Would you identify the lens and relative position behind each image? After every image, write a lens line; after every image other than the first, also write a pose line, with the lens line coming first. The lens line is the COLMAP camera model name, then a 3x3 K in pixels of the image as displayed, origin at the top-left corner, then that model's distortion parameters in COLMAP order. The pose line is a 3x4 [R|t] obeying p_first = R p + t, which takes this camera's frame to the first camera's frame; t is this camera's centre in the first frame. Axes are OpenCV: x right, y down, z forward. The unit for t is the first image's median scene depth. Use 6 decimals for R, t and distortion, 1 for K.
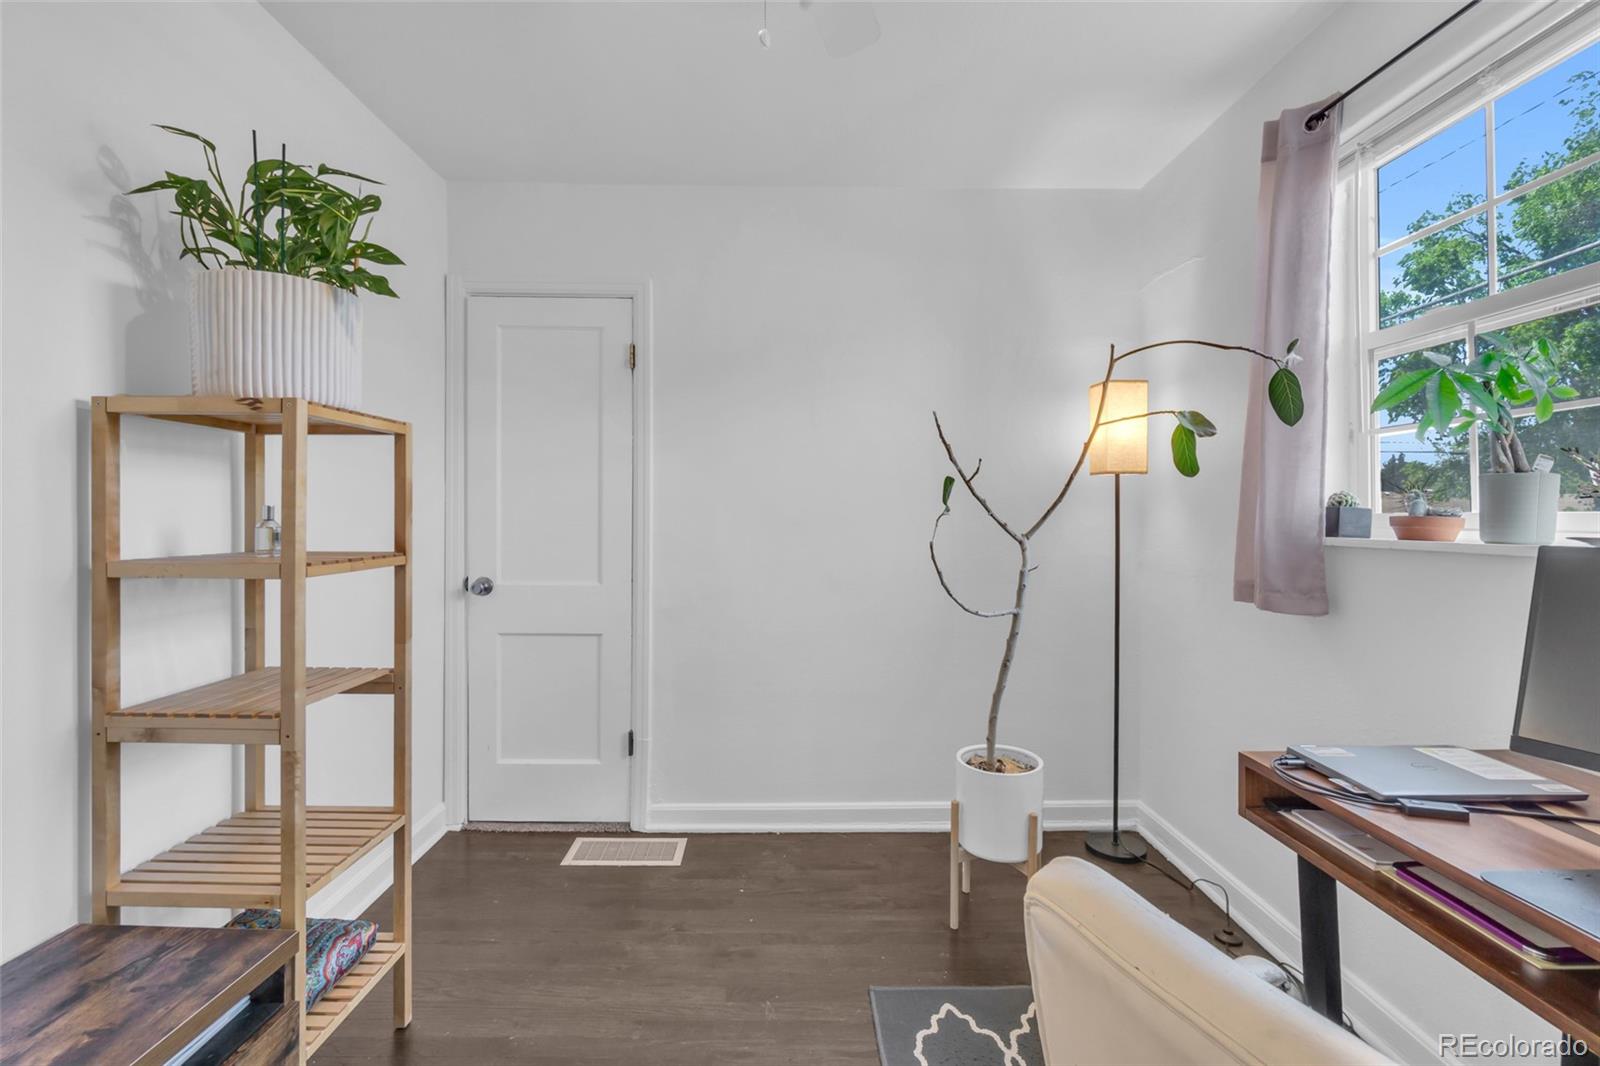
lens RADIAL K [[702.1, 0, 790.1], [0, 702.1, 508.7], [0, 0, 1]] dist [-0.007685, 0.001194]
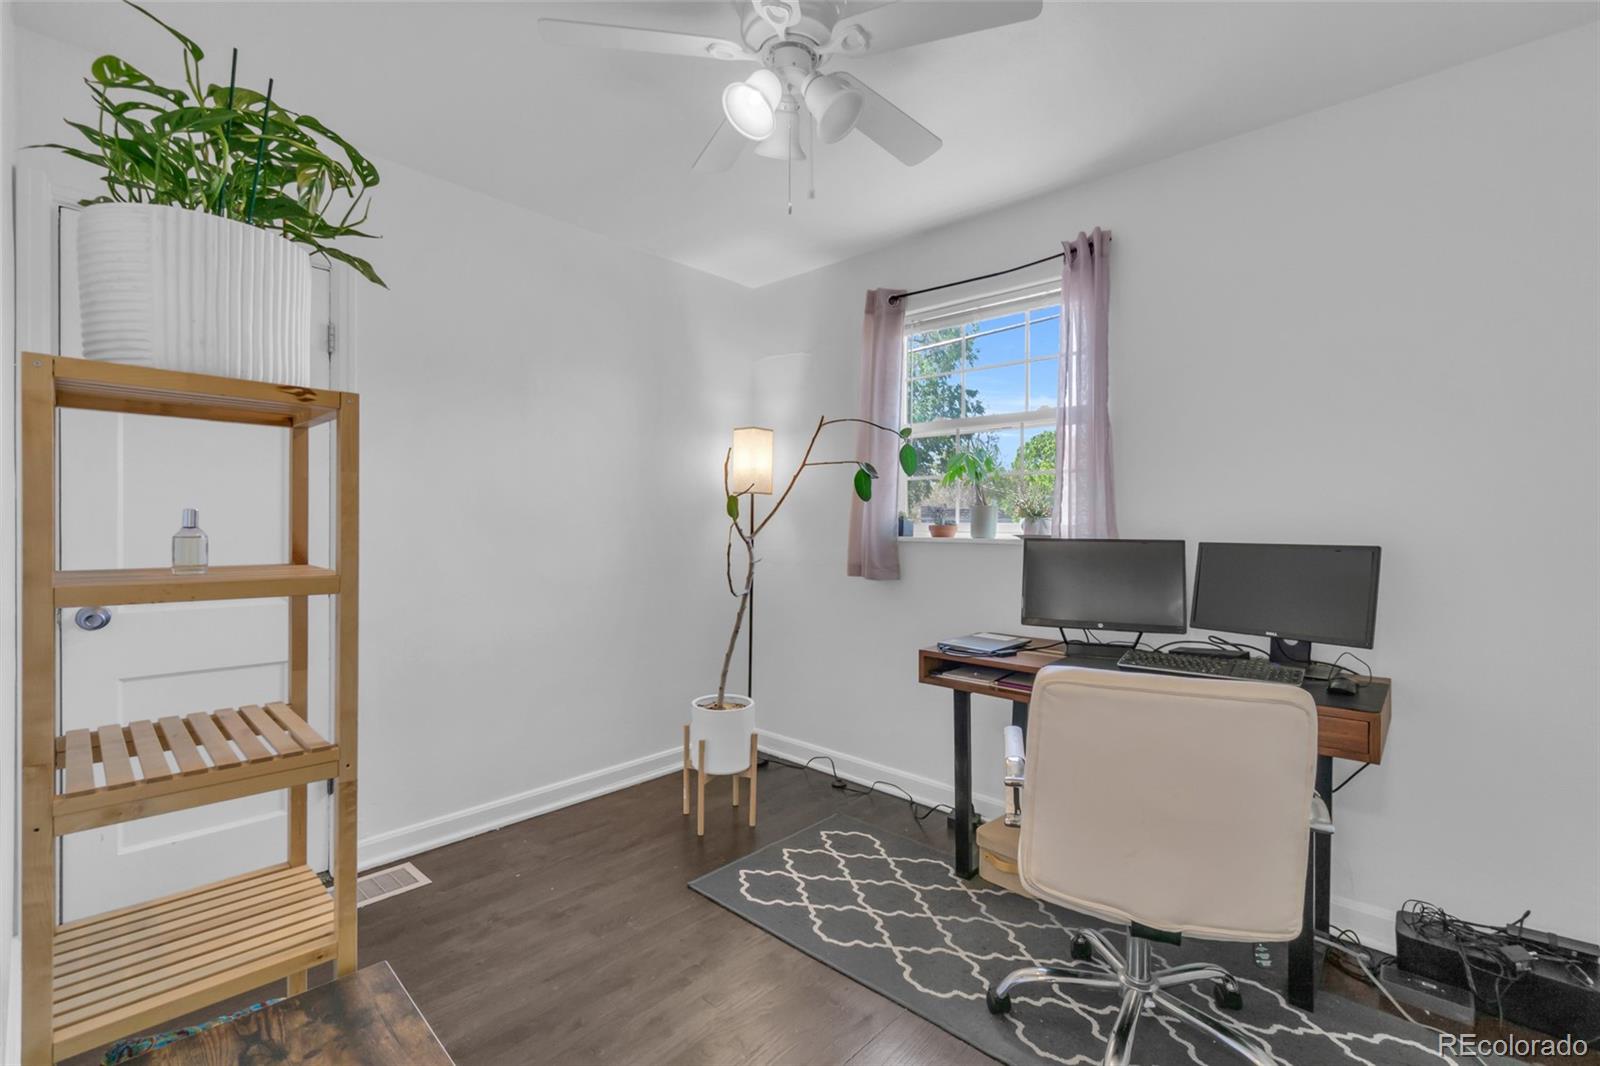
lens RADIAL K [[702.1, 0, 798.1], [0, 702.1, 529.5], [0, 0, 1]] dist [-0.007685, 0.001194]
pose [[0.679593, -0.003744, 0.733580, -0.700615], [-0.011020, 0.999822, 0.015311, -0.001600], [-0.733506, -0.018489, 0.679431, -0.031283]]
